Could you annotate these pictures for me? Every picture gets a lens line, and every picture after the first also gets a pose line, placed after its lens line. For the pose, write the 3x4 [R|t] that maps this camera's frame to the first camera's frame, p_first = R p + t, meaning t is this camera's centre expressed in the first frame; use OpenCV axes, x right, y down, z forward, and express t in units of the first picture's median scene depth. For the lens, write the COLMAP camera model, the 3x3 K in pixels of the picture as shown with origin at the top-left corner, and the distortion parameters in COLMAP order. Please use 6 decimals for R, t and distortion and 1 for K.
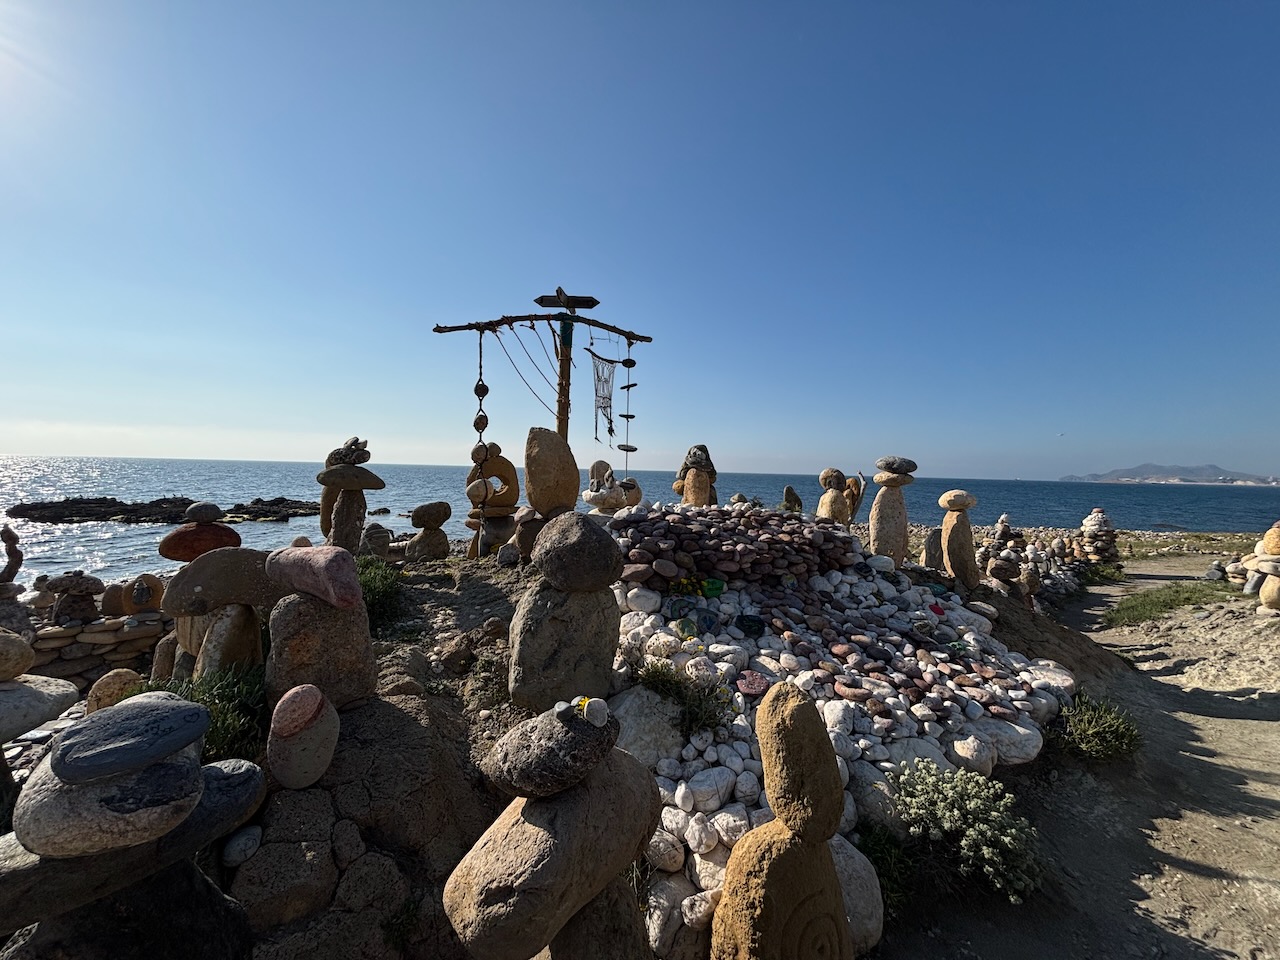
lens RADIAL K [[517.2, 0, 642.1], [0, 517.2, 476.6], [0, 0, 1]] dist [0.000692, 0.000051]
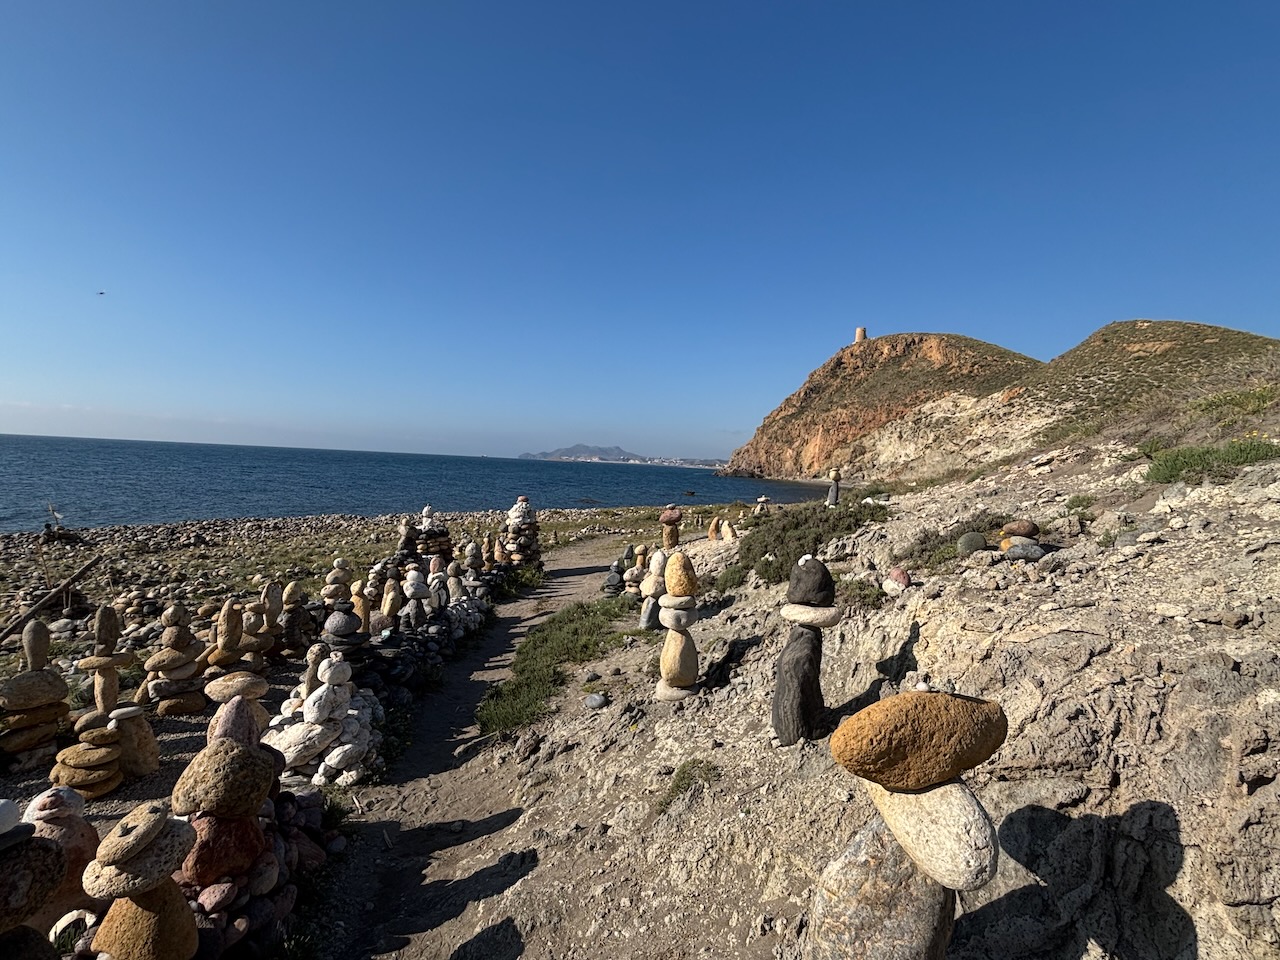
lens RADIAL K [[619.0, 0, 637.7], [0, 619.0, 475.7], [0, 0, 1]] dist [0.005986, 0.000612]
pose [[0.647484, -0.009069, 0.762025, 0.246361], [-0.022440, 0.999269, 0.030960, -0.006505], [-0.761748, -0.037146, 0.646807, 0.220450]]
